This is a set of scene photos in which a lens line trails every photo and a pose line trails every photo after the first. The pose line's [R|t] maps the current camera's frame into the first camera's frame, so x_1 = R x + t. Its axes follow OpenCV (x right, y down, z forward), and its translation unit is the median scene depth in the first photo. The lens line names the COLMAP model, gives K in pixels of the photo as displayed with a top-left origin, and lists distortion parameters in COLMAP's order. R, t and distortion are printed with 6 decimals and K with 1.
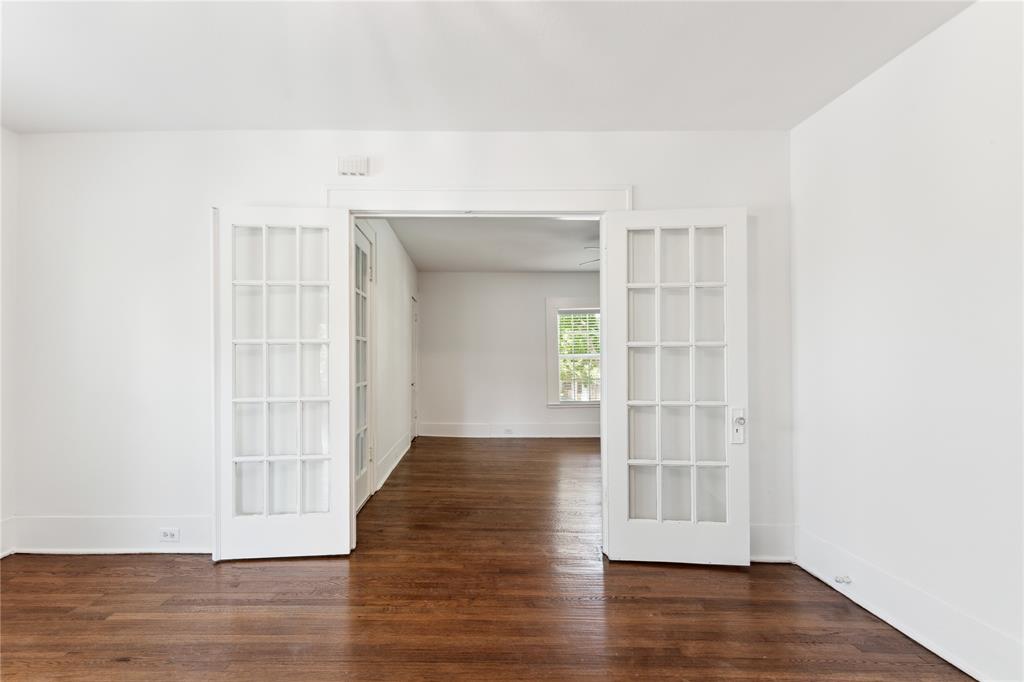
lens RADIAL K [[470.6, 0, 508.2], [0, 470.6, 346.9], [0, 0, 1]] dist [0.011317, 0.000687]
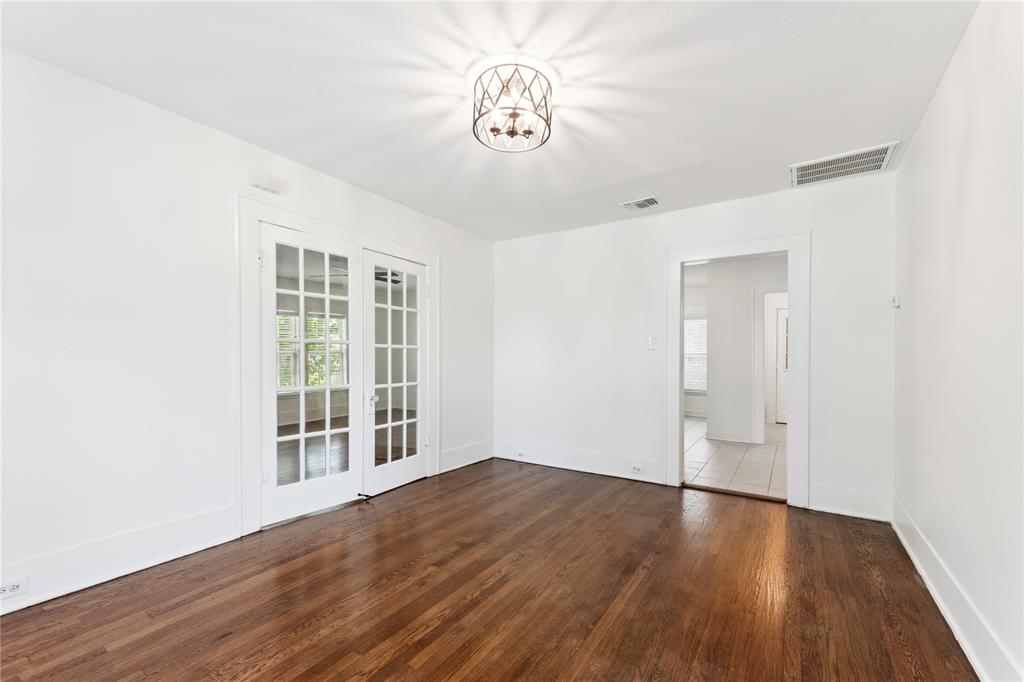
lens RADIAL K [[422.5, 0, 501.7], [0, 422.5, 351.9], [0, 0, 1]] dist [0.008897, -0.002238]
pose [[0.551081, 0.008065, 0.834413, -0.918856], [-0.017534, 0.999844, 0.001917, 0.004453], [-0.834267, -0.015687, 0.551137, -0.024412]]
